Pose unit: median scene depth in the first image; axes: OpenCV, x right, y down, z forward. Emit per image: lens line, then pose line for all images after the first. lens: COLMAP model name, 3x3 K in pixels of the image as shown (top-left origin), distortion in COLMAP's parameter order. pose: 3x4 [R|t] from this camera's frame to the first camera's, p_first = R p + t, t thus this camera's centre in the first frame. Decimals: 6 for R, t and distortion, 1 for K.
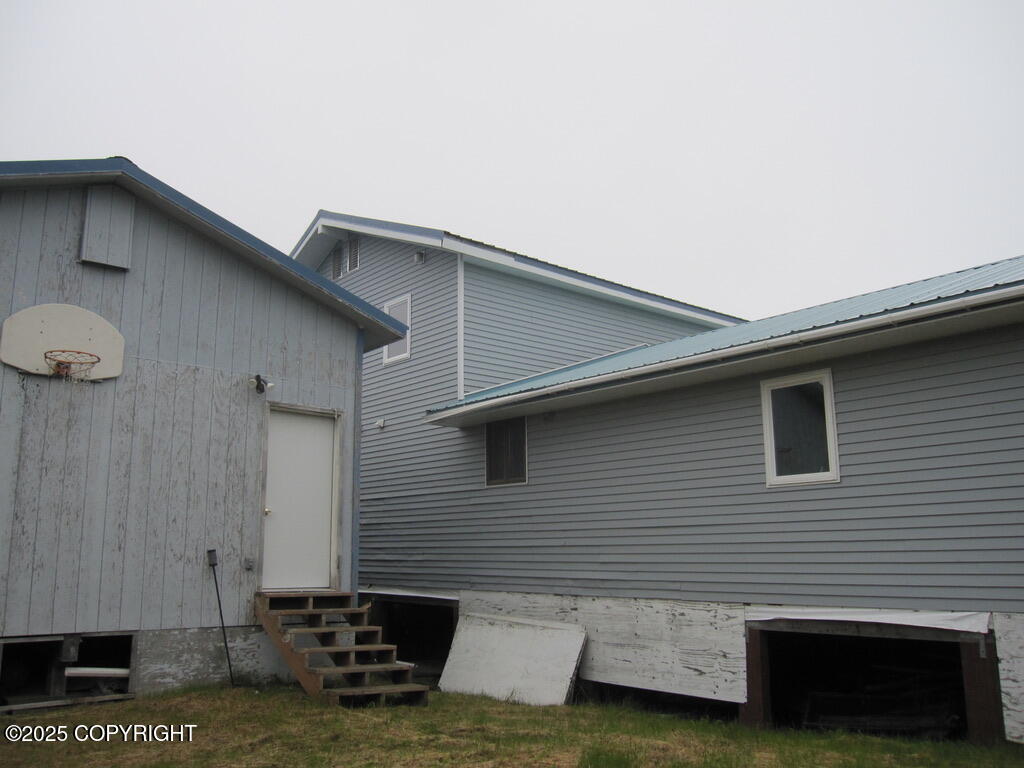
lens RADIAL K [[855.0, 0, 512.0], [0, 855.0, 384.0], [0, 0, 1]] dist [-0.069421, 0.043578]
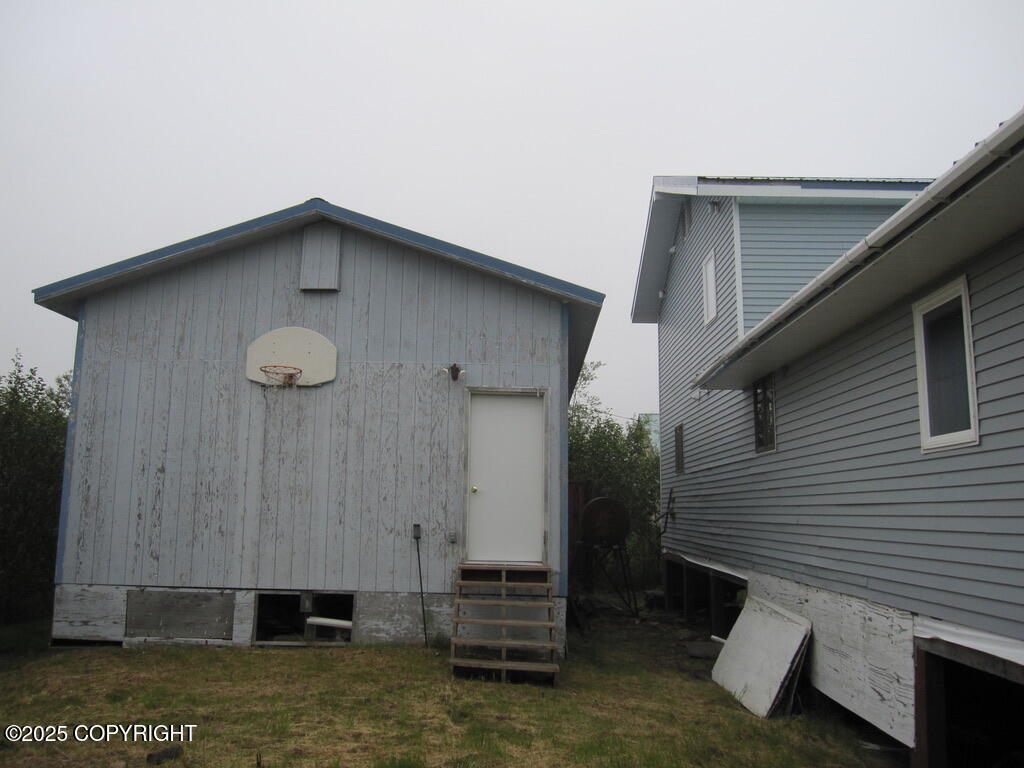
lens RADIAL K [[855.0, 0, 512.0], [0, 855.0, 384.0], [0, 0, 1]] dist [-0.069421, 0.043578]
pose [[0.747211, -0.085124, -0.659113, 0.513829], [0.114319, 0.993443, 0.001297, 0.023972], [0.654681, -0.076318, 0.752043, 0.248834]]
